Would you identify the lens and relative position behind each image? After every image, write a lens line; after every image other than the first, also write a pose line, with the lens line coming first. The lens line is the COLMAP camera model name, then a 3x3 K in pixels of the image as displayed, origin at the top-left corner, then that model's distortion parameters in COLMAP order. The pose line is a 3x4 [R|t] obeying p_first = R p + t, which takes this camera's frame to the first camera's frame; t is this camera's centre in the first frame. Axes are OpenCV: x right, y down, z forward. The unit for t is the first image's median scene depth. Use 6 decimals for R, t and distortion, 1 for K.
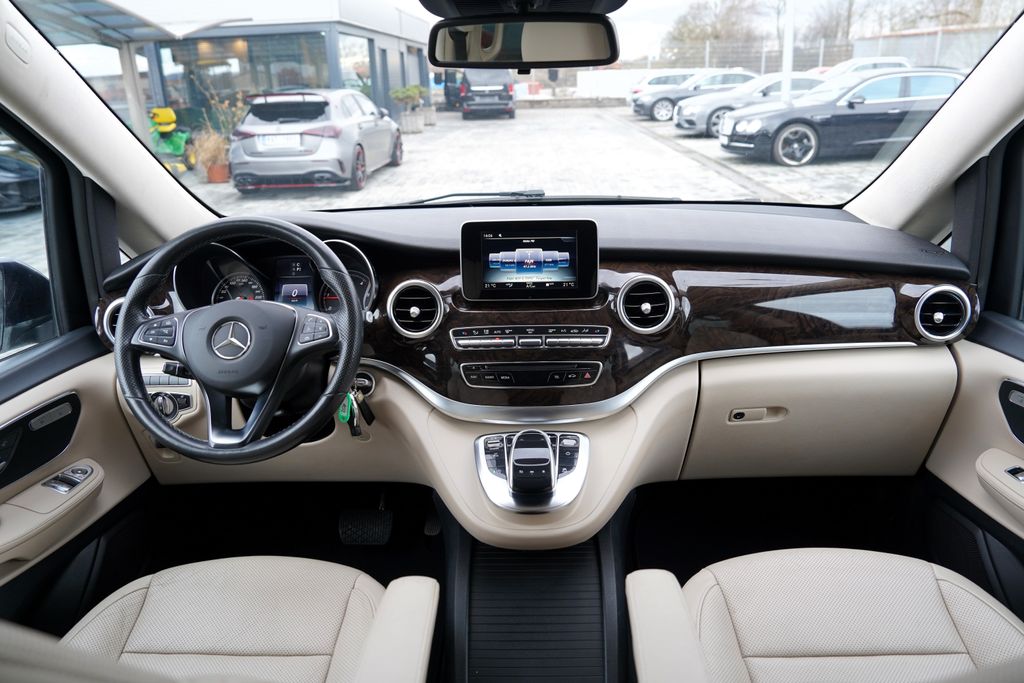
lens RADIAL K [[715.2, 0, 511.5], [0, 715.2, 336.4], [0, 0, 1]] dist [-0.112029, 0.080567]
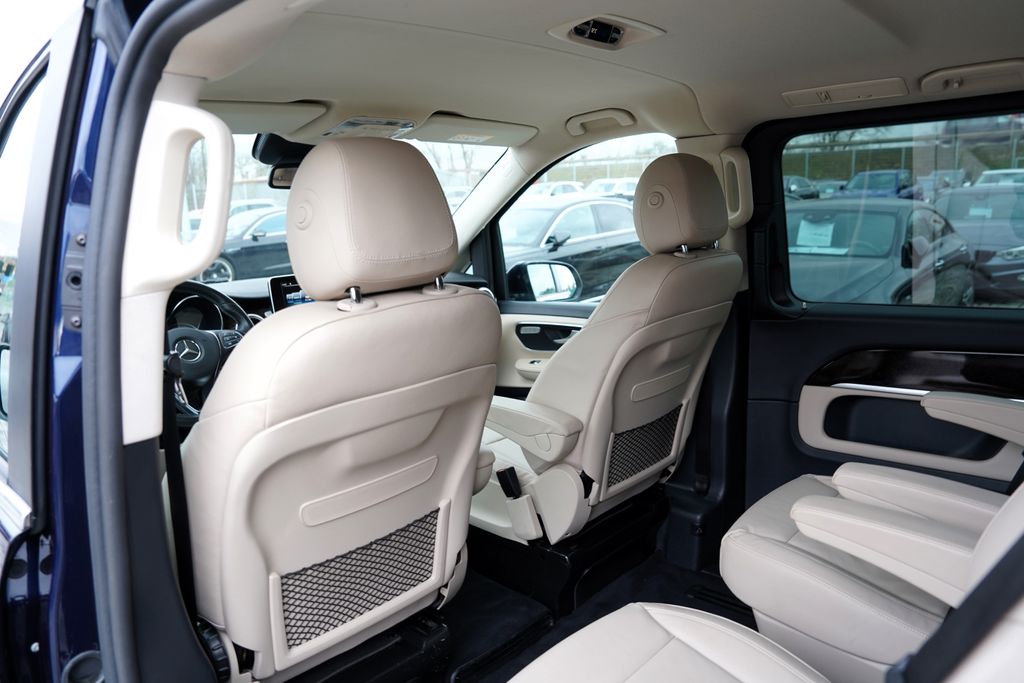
lens RADIAL K [[715.2, 0, 511.5], [0, 715.2, 336.4], [0, 0, 1]] dist [-0.112029, 0.080567]
pose [[0.669224, -0.123830, 0.732670, -0.109774], [0.262347, 0.961892, -0.077058, 0.030052], [-0.695207, 0.243783, 0.676207, -0.060053]]
